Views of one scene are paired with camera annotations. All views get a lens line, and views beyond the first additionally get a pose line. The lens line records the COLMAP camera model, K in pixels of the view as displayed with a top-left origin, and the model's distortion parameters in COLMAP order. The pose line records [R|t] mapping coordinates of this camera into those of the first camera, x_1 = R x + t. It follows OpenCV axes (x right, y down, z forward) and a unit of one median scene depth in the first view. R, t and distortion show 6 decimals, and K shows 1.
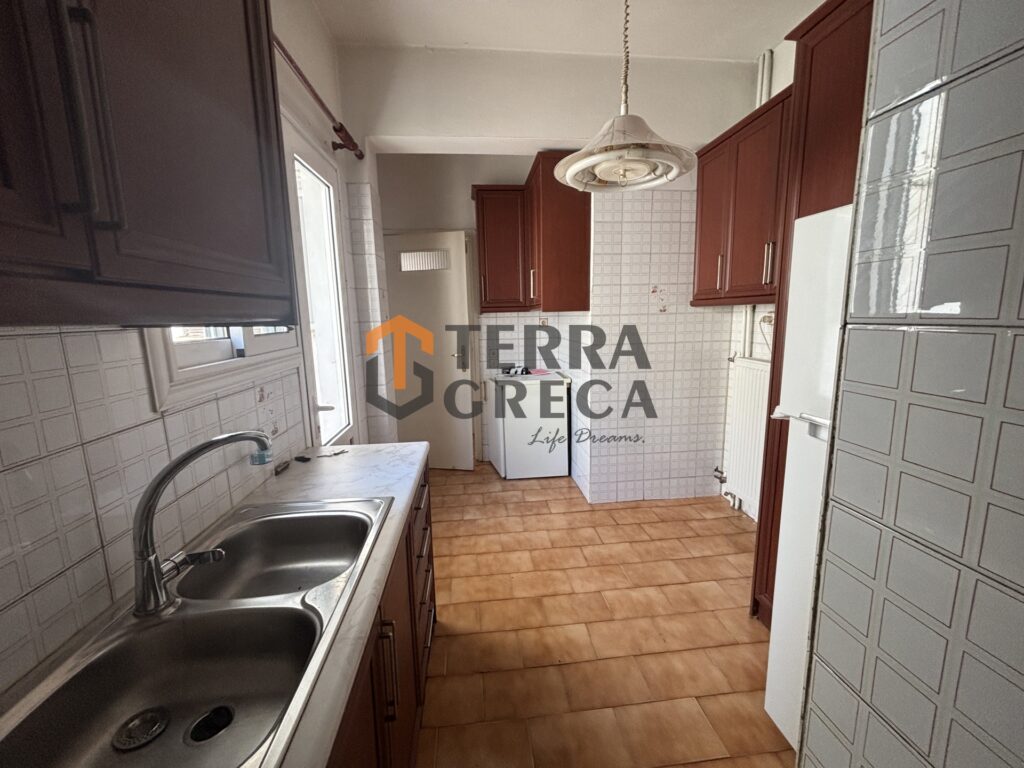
lens RADIAL K [[418.0, 0, 513.4], [0, 418.0, 379.2], [0, 0, 1]] dist [0.007872, -0.002052]
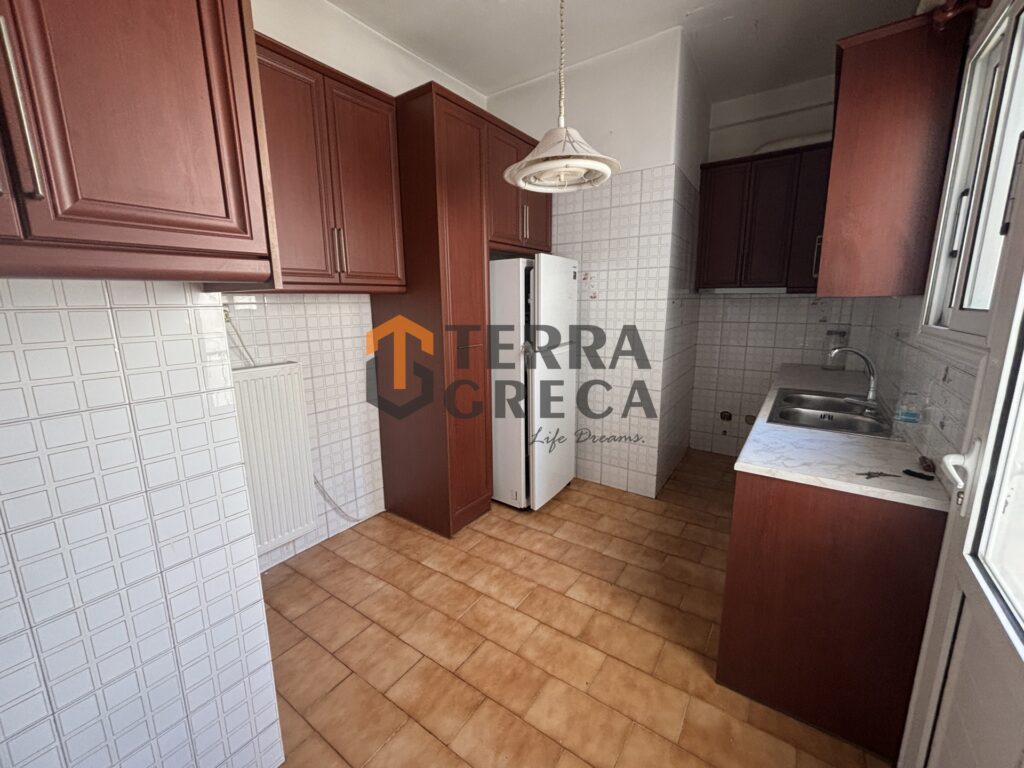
lens RADIAL K [[418.0, 0, 511.6], [0, 418.0, 384.1], [0, 0, 1]] dist [0.007872, -0.002052]
pose [[-0.753993, -0.106703, 0.648158, -0.325405], [0.122959, 0.946352, 0.298830, -0.226285], [-0.645271, 0.305013, -0.700423, 1.528185]]
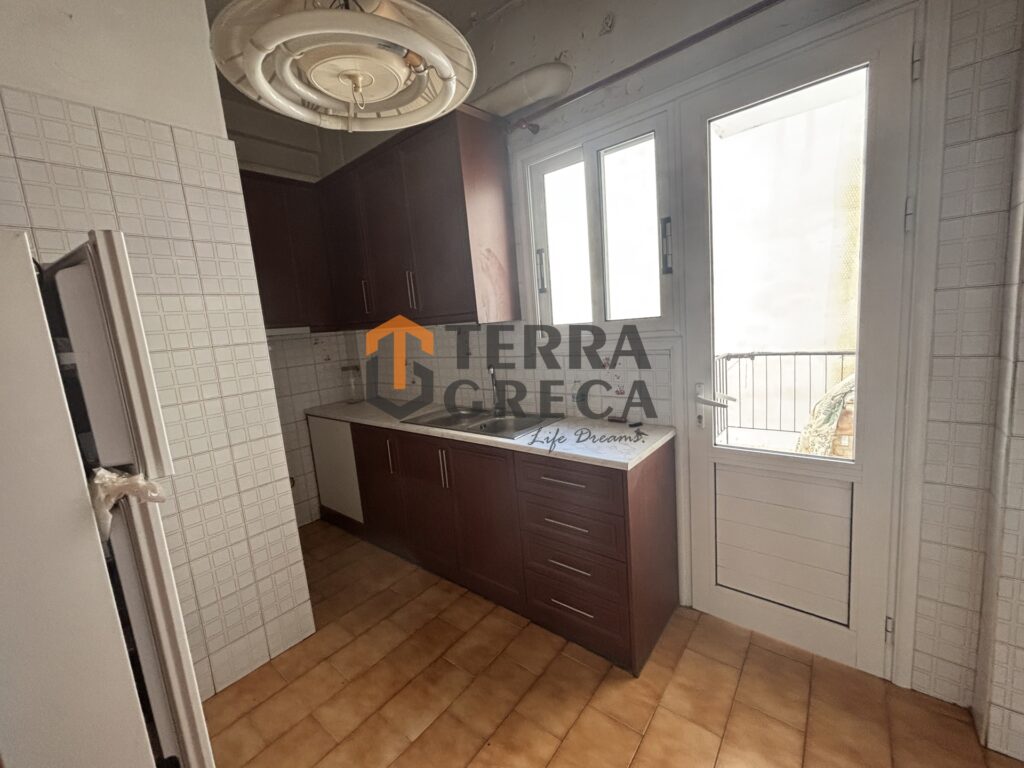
lens RADIAL K [[418.0, 0, 511.7], [0, 418.0, 381.5], [0, 0, 1]] dist [0.007872, -0.002052]
pose [[-0.710537, 0.177003, -0.681034, 0.419504], [-0.014155, 0.964054, 0.265328, -0.185707], [0.703518, 0.198166, -0.682490, 1.191432]]
